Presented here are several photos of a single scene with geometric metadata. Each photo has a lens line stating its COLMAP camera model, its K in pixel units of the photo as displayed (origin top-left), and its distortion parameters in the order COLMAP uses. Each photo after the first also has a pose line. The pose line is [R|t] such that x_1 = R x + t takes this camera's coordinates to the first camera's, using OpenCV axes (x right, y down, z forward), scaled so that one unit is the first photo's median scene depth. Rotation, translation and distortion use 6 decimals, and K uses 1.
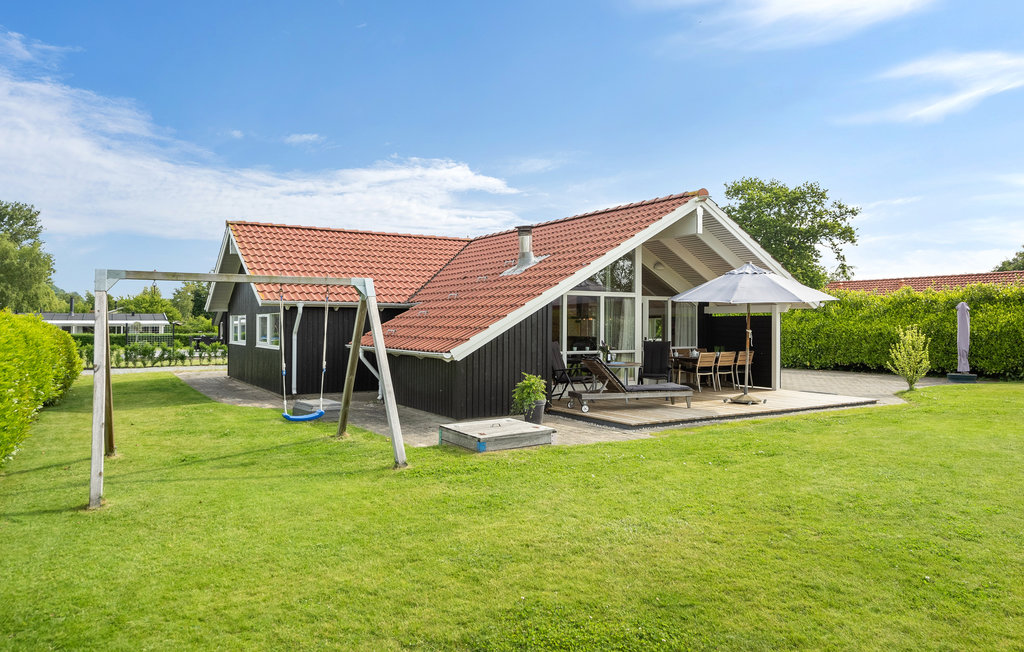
lens RADIAL K [[700.0, 0, 512.3], [0, 700.0, 321.8], [0, 0, 1]] dist [-0.004077, -0.003043]
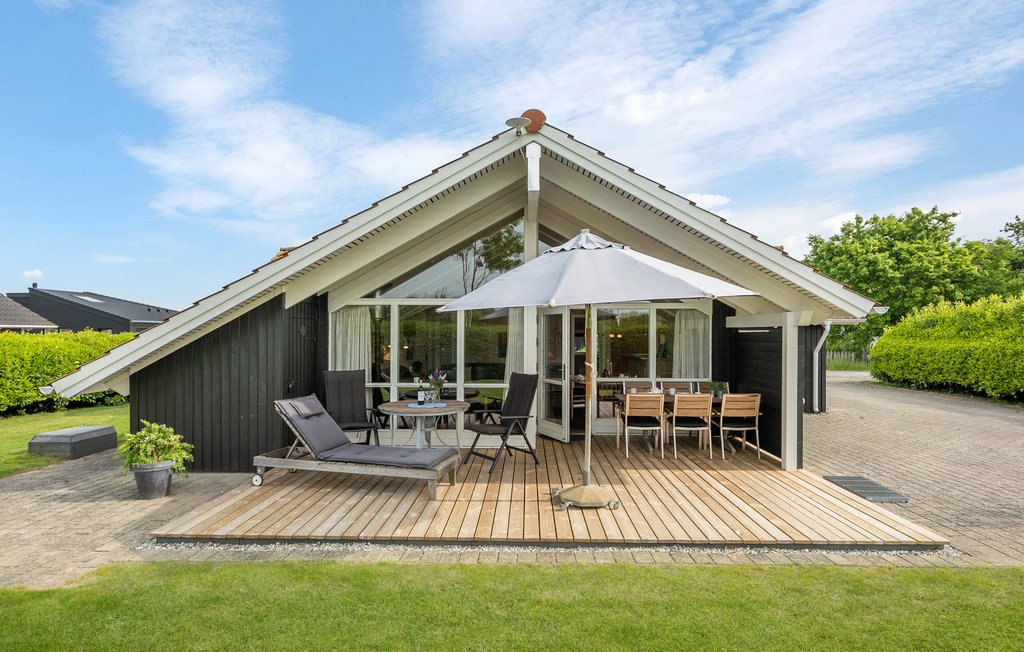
lens RADIAL K [[576.1, 0, 483.6], [0, 576.1, 330.2], [0, 0, 1]] dist [-0.004487, 0.000013]
pose [[0.822024, -0.006024, -0.569421, 0.502214], [0.001335, 0.999962, -0.008652, -0.007758], [0.569451, 0.006352, 0.822001, 0.590445]]
